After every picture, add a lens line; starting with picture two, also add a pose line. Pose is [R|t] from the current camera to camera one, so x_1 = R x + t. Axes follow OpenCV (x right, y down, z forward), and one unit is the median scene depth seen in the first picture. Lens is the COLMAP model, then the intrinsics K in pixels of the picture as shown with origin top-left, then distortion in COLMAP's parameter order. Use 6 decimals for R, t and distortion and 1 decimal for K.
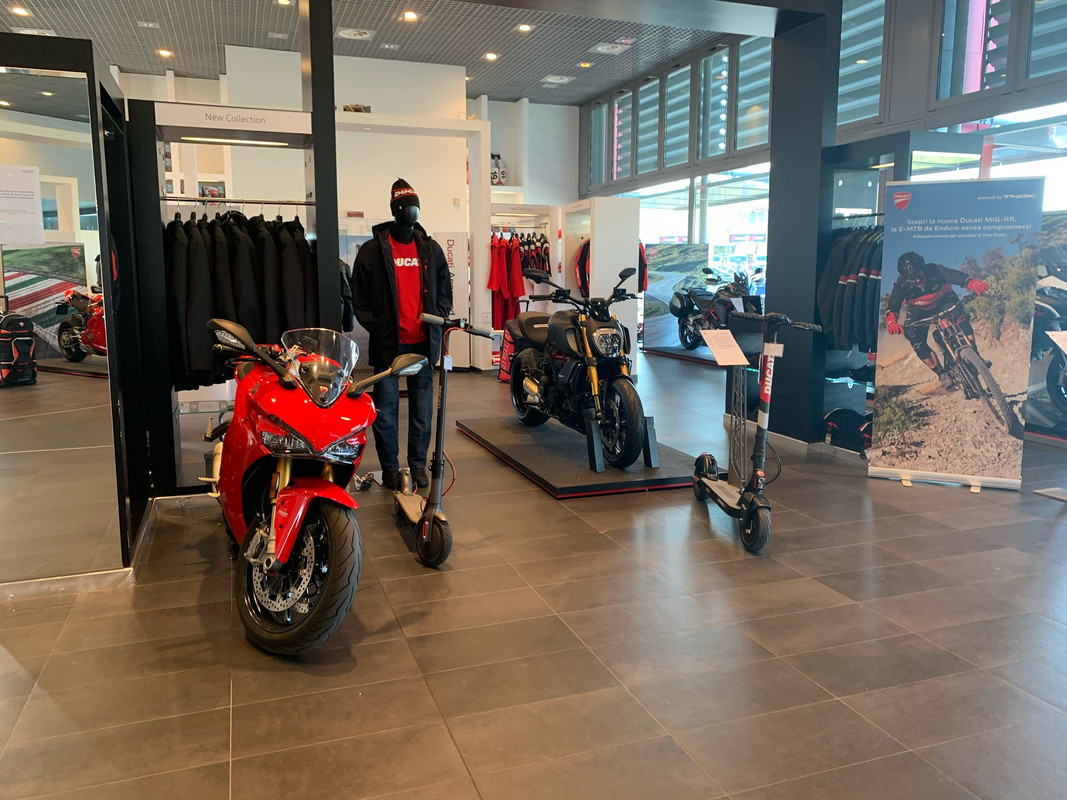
lens RADIAL K [[817.4, 0, 533.5], [0, 817.4, 400.0], [0, 0, 1]] dist [0.006303, 0.001584]
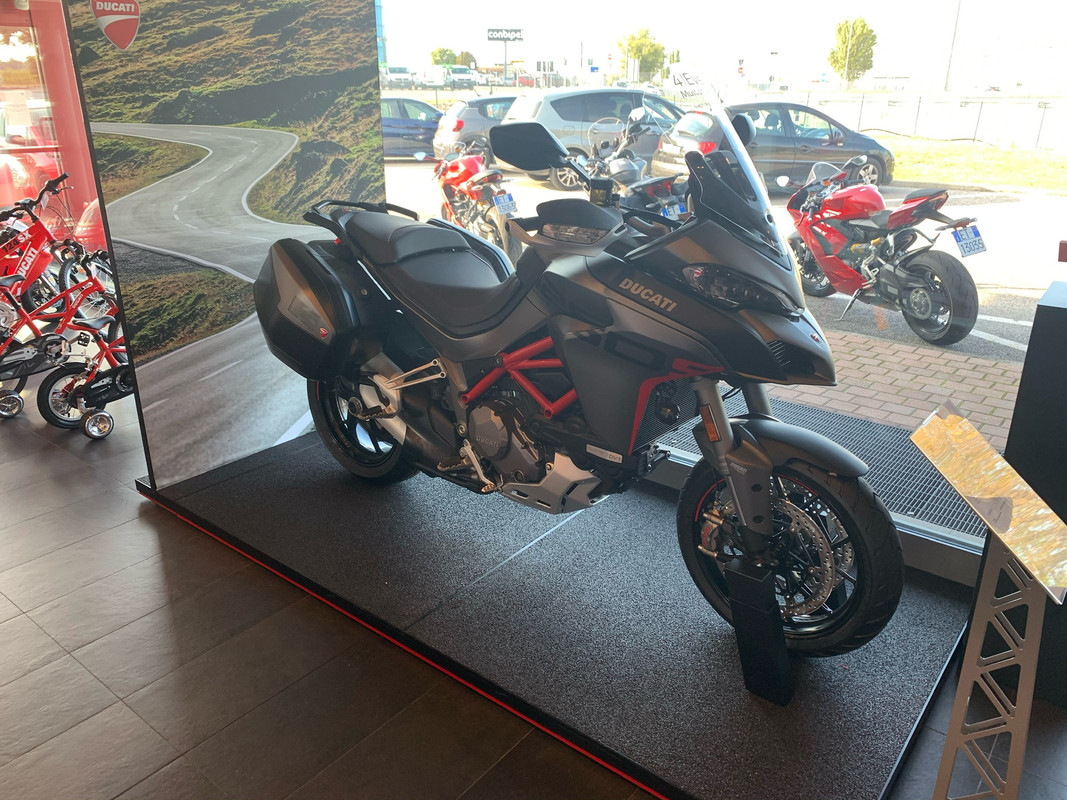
lens RADIAL K [[817.4, 0, 533.5], [0, 817.4, 400.0], [0, 0, 1]] dist [0.006303, 0.001584]
pose [[0.850755, -0.190576, 0.489793, 0.118572], [0.084309, 0.969359, 0.230729, -0.130551], [-0.518757, -0.155000, 0.840754, 0.773437]]
